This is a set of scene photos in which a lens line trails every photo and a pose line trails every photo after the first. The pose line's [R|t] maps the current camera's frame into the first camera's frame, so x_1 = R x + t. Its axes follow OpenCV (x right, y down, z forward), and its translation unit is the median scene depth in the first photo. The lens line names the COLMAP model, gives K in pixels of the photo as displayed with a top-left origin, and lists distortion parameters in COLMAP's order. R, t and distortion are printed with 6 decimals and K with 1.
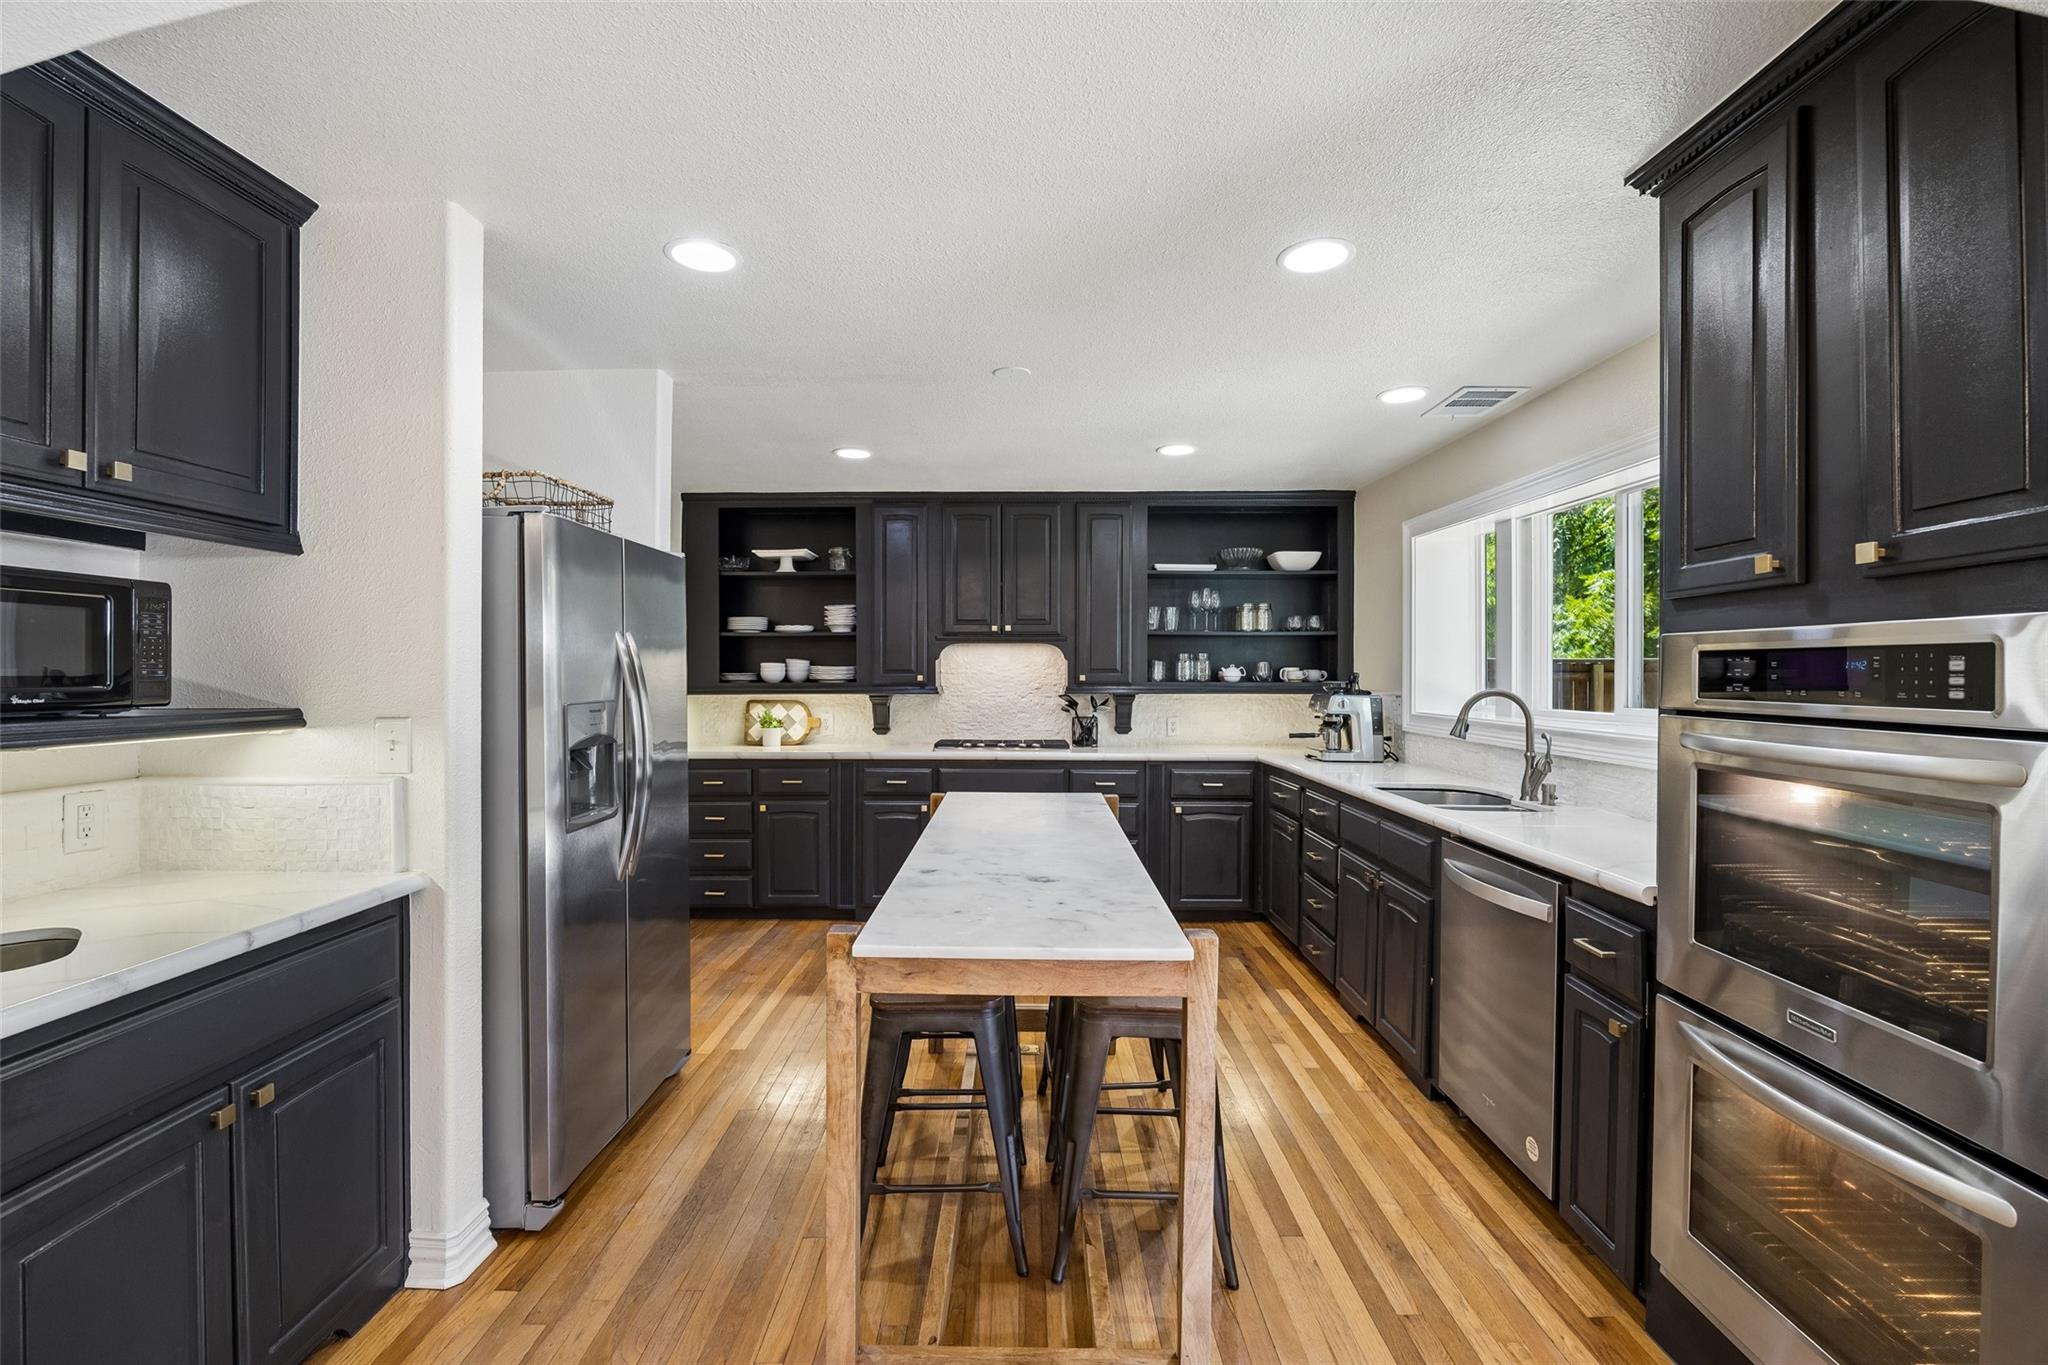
lens RADIAL K [[913.8, 0, 1035.1], [0, 913.8, 683.6], [0, 0, 1]] dist [-0.003506, -0.000196]
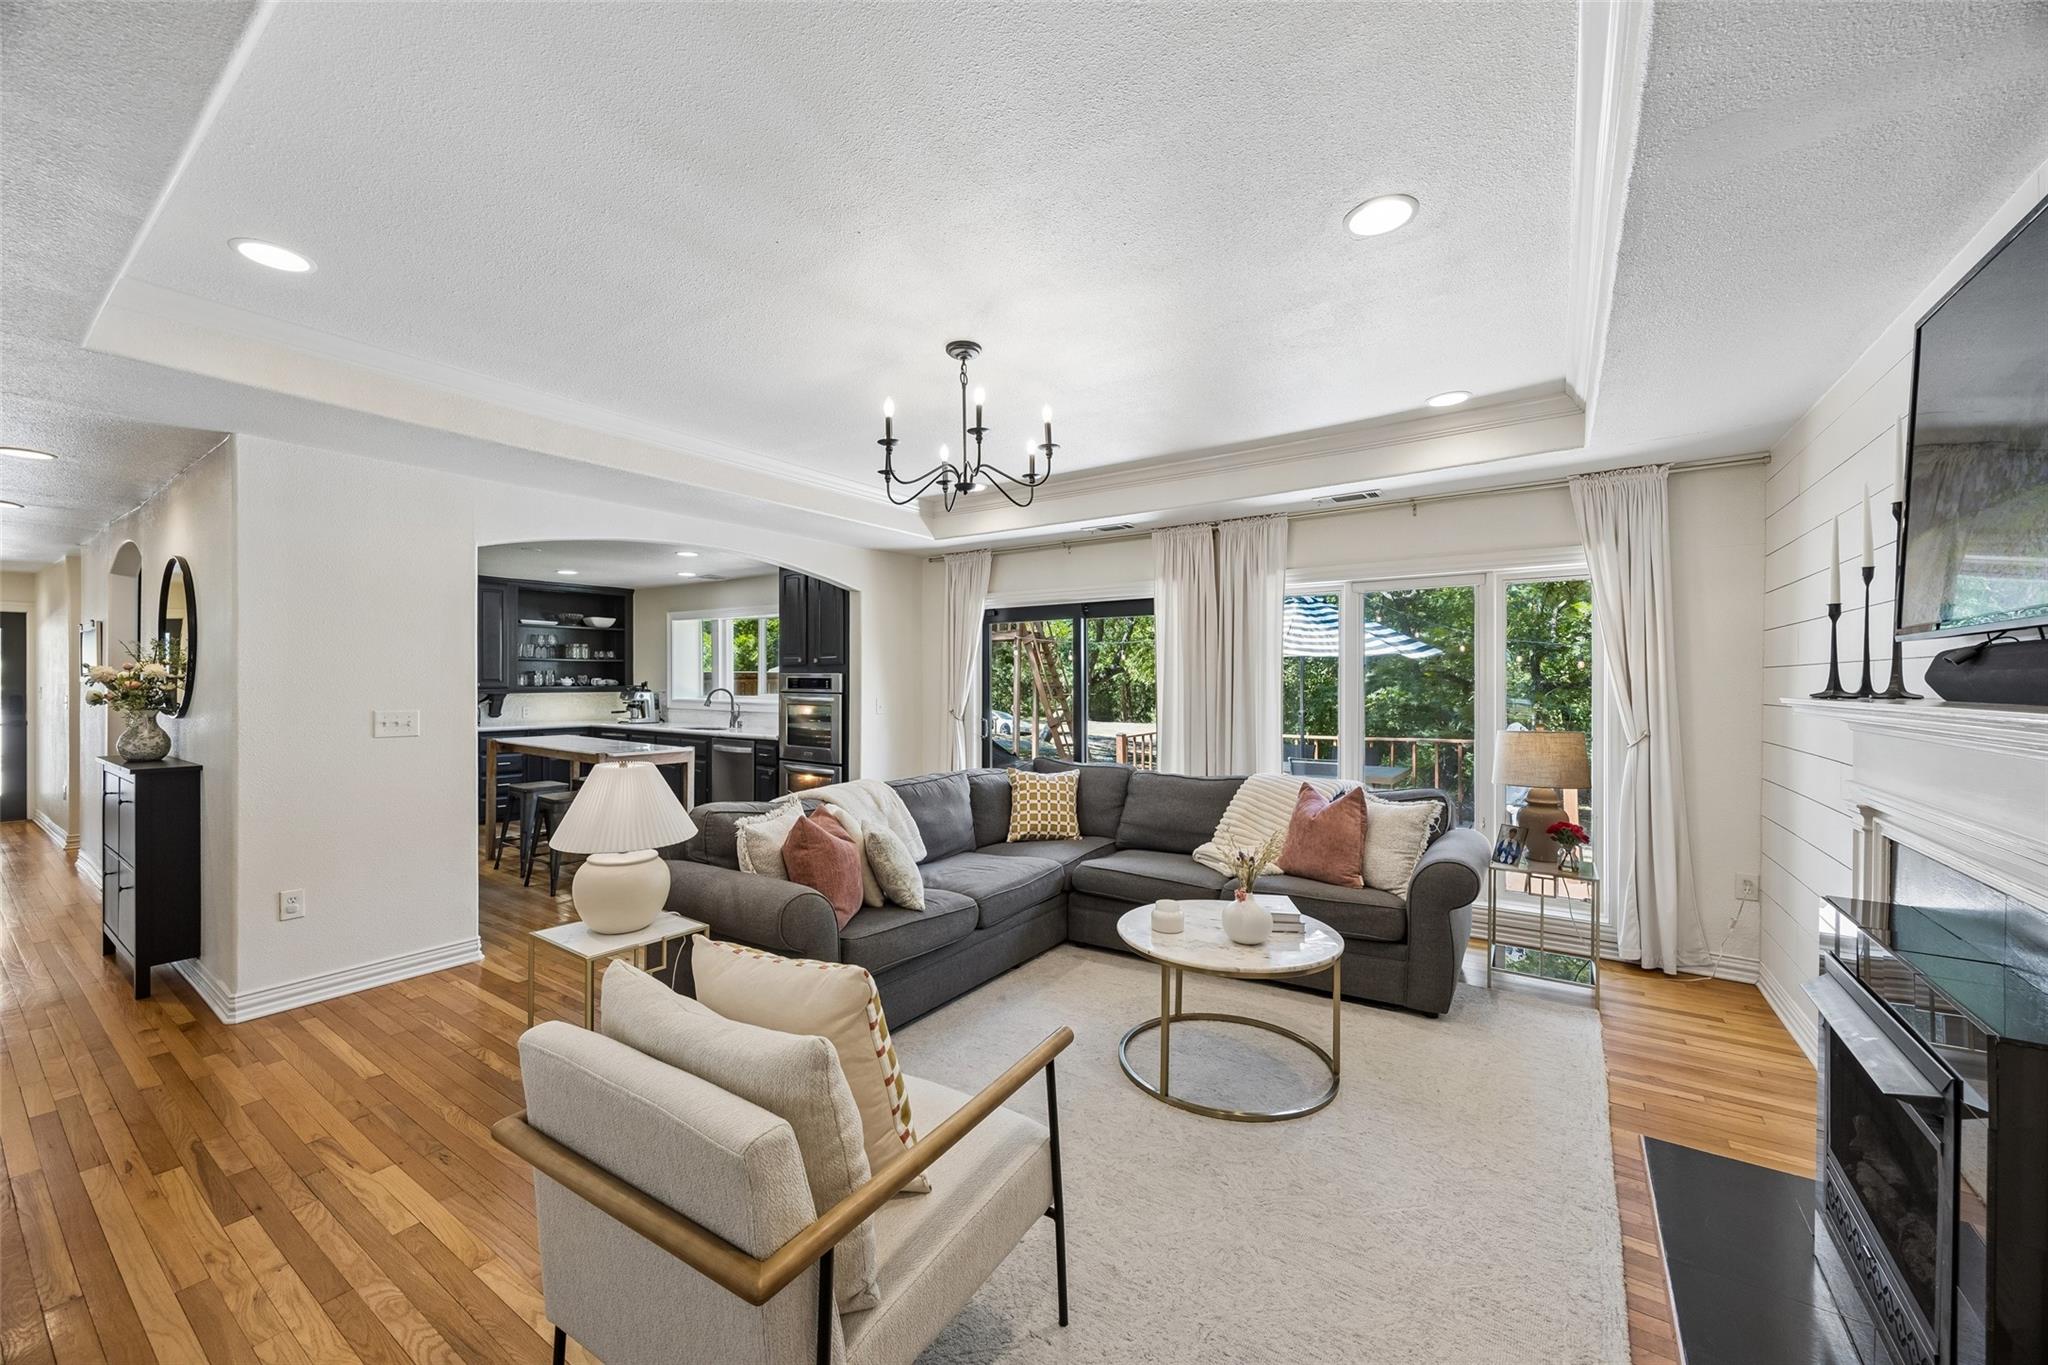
lens RADIAL K [[786.4, 0, 1035.3], [0, 786.4, 681.3], [0, 0, 1]] dist [0.000351, 0.000006]
pose [[0.576266, -0.002776, 0.817258, -0.613979], [0.007971, 0.999966, -0.002224, -0.000712], [-0.817223, 0.007796, 0.576268, -0.787435]]
